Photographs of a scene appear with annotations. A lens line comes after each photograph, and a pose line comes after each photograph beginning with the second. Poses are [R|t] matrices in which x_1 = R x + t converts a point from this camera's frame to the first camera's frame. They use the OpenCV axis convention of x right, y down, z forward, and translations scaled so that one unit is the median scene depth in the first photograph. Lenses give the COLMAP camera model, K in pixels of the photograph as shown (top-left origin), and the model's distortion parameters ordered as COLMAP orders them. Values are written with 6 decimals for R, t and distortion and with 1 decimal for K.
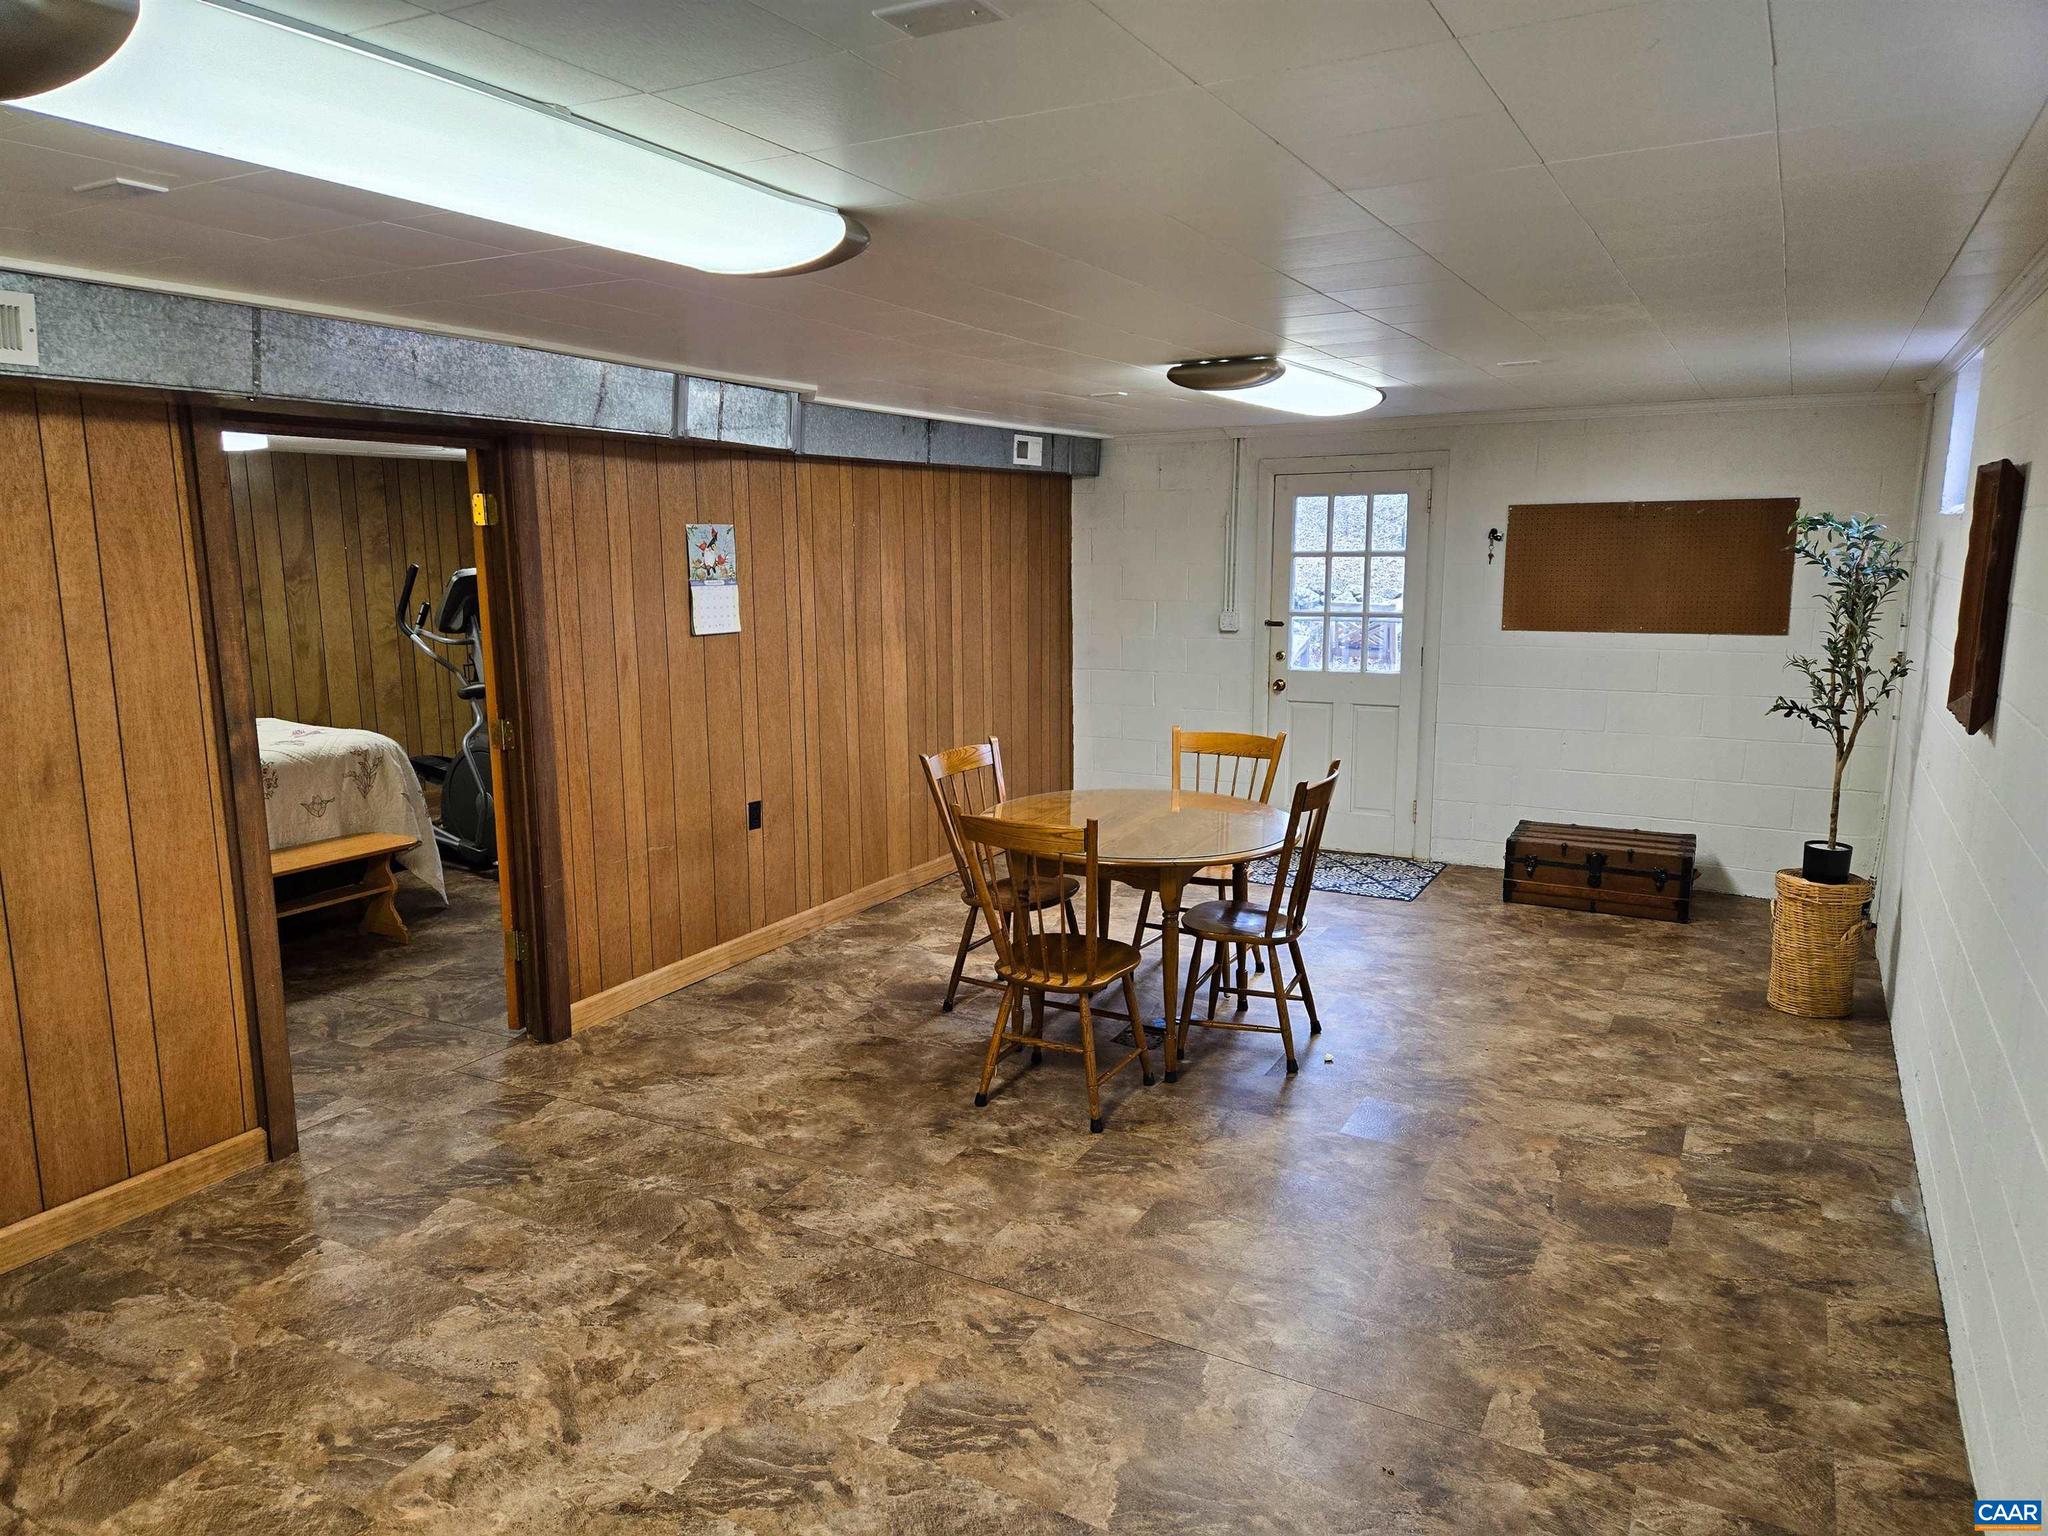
lens RADIAL K [[1356.9, 0, 1013.9], [0, 1356.9, 787.7], [0, 0, 1]] dist [0.088434, -0.084308]
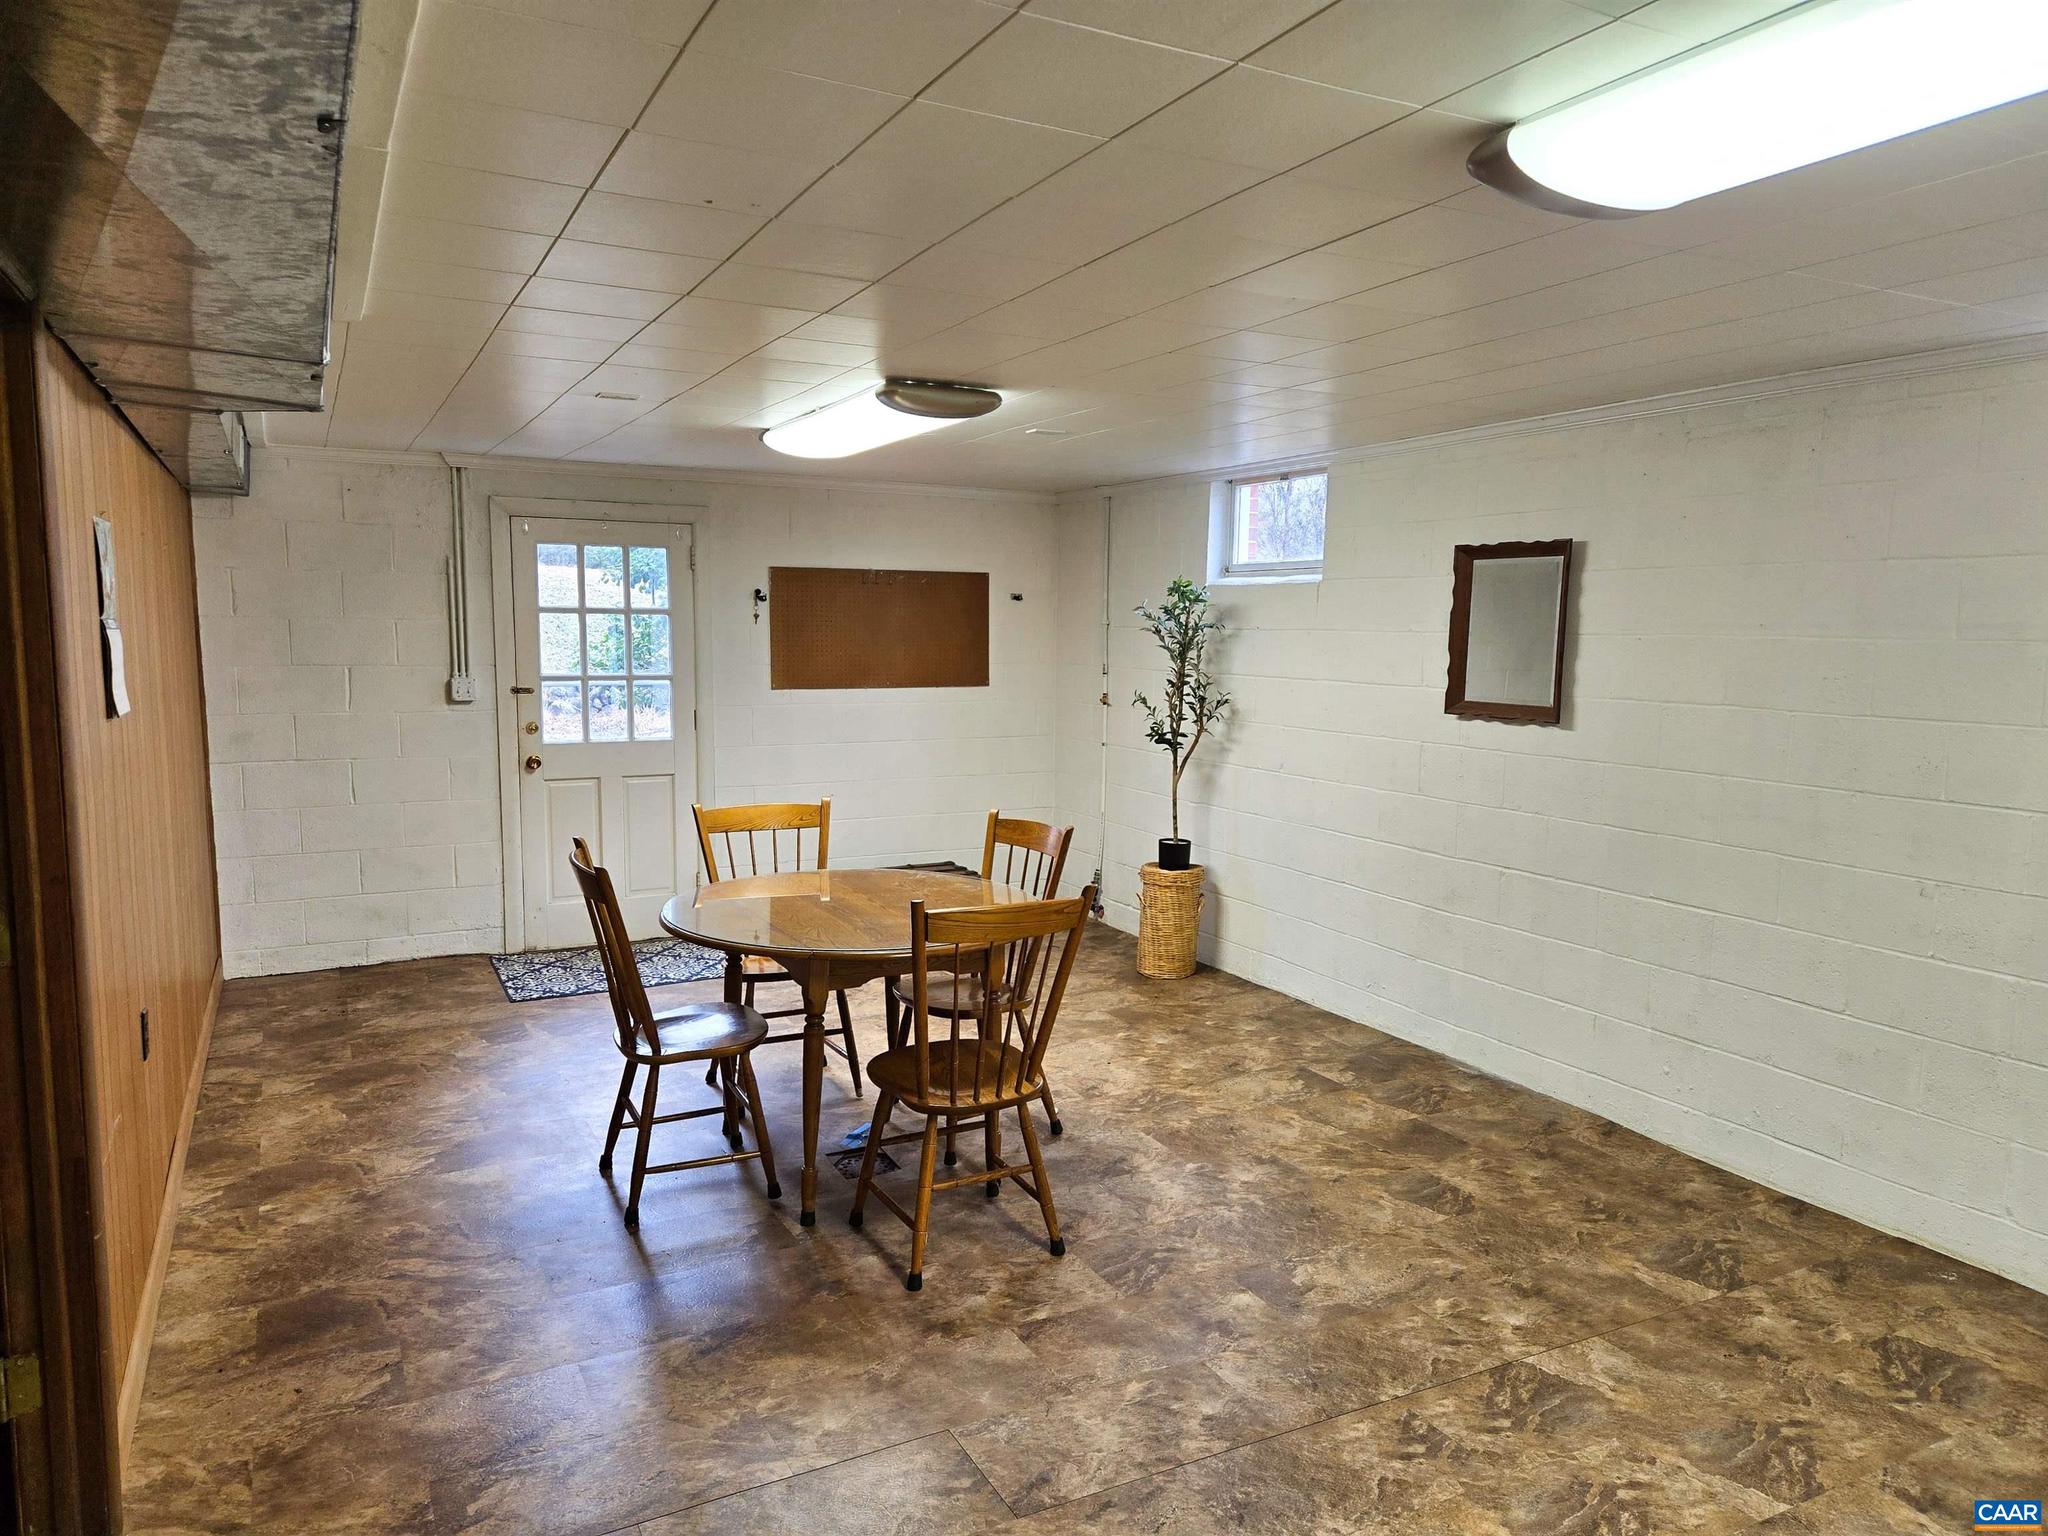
lens RADIAL K [[1356.9, 0, 1013.9], [0, 1356.9, 787.7], [0, 0, 1]] dist [0.088434, -0.084308]
pose [[0.546147, -0.087723, 0.833084, -0.558024], [0.137758, 0.990367, 0.013974, -0.047339], [-0.826285, 0.107132, 0.552971, 0.443159]]
